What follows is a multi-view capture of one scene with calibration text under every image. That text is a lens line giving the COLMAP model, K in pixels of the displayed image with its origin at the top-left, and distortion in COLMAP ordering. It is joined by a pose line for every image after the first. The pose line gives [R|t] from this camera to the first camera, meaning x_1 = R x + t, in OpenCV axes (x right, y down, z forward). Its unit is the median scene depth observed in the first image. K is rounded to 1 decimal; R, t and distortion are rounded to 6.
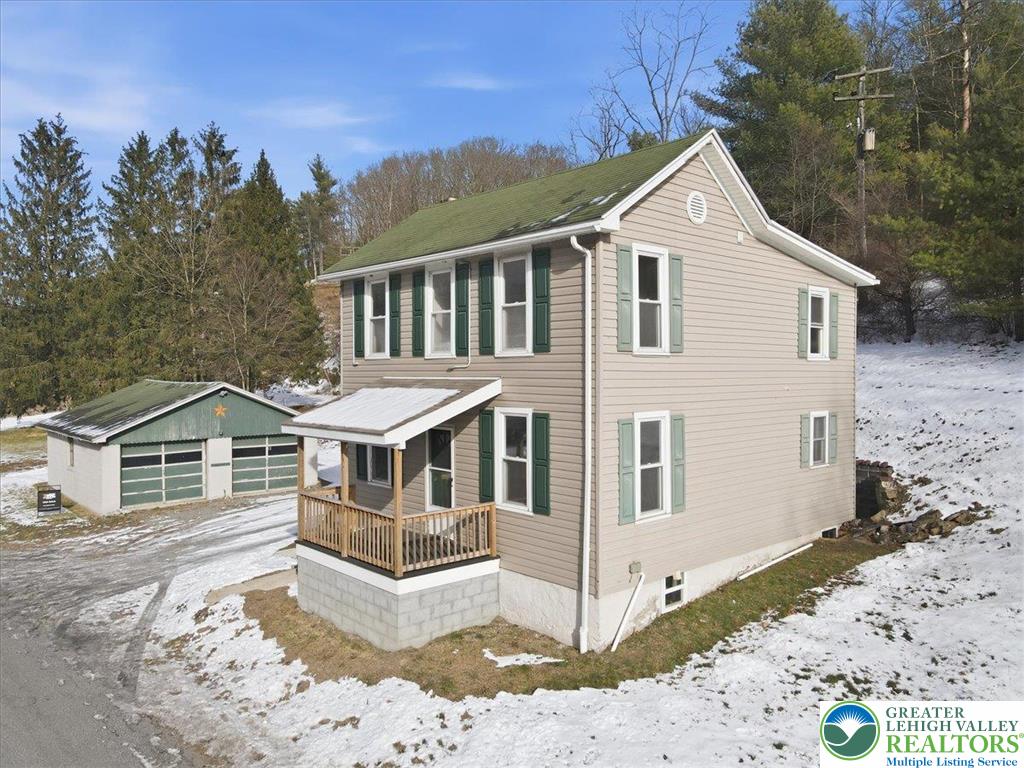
lens RADIAL K [[750.4, 0, 509.8], [0, 750.4, 382.4], [0, 0, 1]] dist [0.008327, 0.013008]
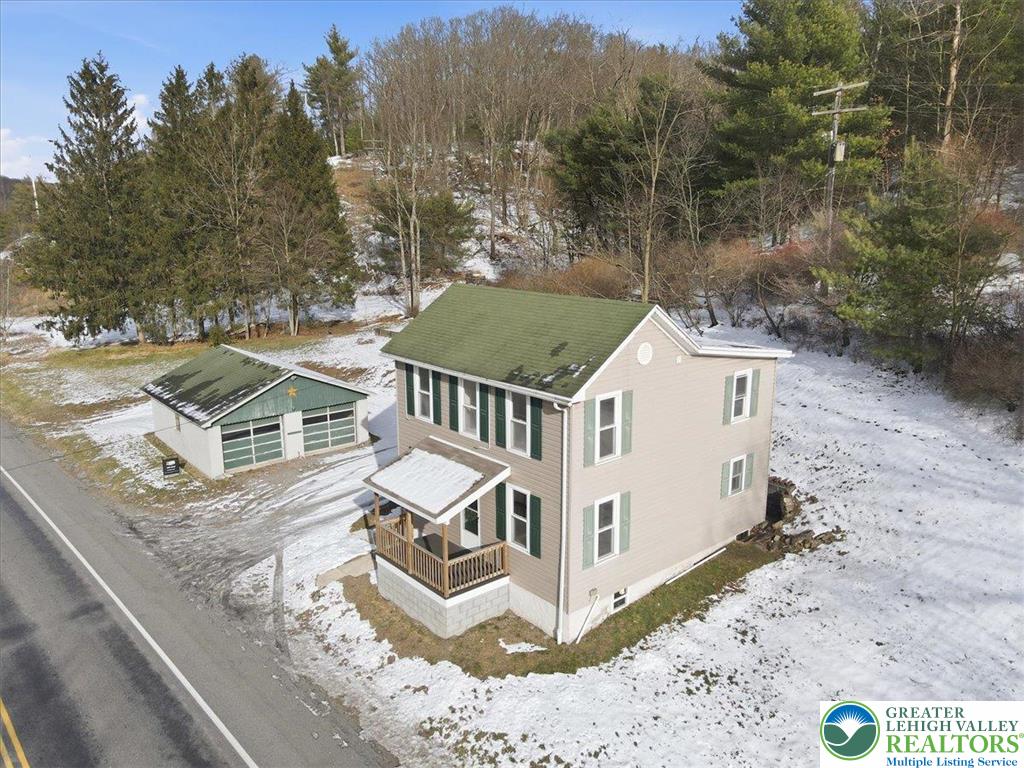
lens RADIAL K [[750.4, 0, 509.8], [0, 750.4, 382.4], [0, 0, 1]] dist [0.008327, 0.013008]
pose [[0.999590, 0.004948, -0.028197, 0.029858], [0.000838, 0.979474, 0.201571, -0.485397], [0.028615, -0.201512, 0.979068, -0.457296]]
